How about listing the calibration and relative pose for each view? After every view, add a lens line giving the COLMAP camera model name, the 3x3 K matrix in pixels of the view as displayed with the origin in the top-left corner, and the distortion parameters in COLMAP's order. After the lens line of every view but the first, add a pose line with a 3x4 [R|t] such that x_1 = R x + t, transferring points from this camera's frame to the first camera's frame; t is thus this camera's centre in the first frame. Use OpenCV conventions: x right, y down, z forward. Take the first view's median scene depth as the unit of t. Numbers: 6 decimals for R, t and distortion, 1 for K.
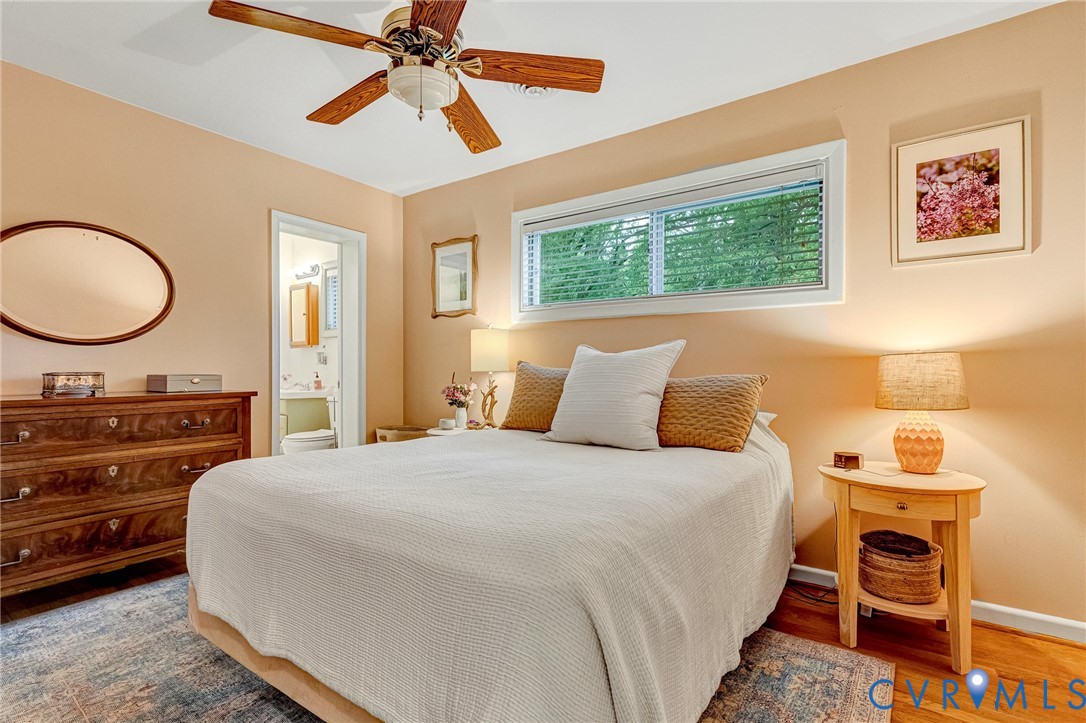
lens RADIAL K [[501.2, 0, 564.1], [0, 501.2, 362.7], [0, 0, 1]] dist [0.002910, 0.000106]
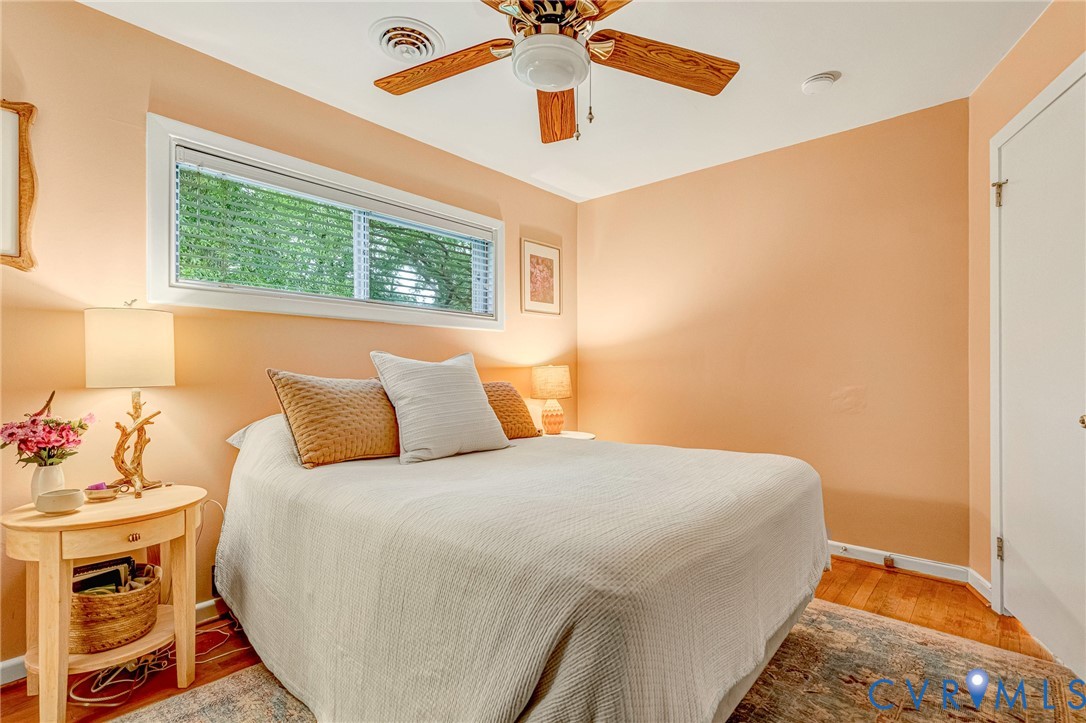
lens RADIAL K [[499.9, 0, 548.3], [0, 499.9, 371.8], [0, 0, 1]] dist [0.001813, -0.000027]
pose [[0.124133, -0.001587, 0.992264, -0.920718], [-0.003857, 0.999990, 0.002082, -0.003884], [-0.992258, -0.004086, 0.124126, 0.701397]]
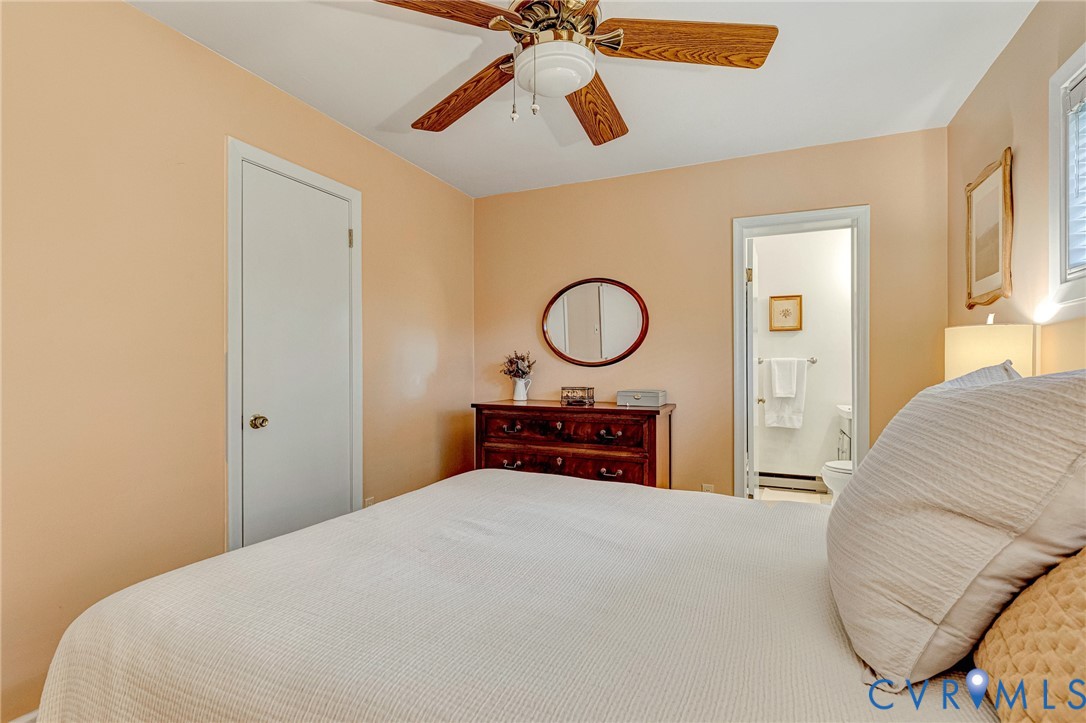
lens RADIAL K [[521.0, 0, 542.5], [0, 521.0, 364.2], [0, 0, 1]] dist [0.002837, 0.000192]
pose [[0.169266, -0.003304, -0.985565, 0.453760], [0.007624, 0.999969, -0.002043, -0.042385], [0.985541, -0.007168, 0.169286, 0.651759]]
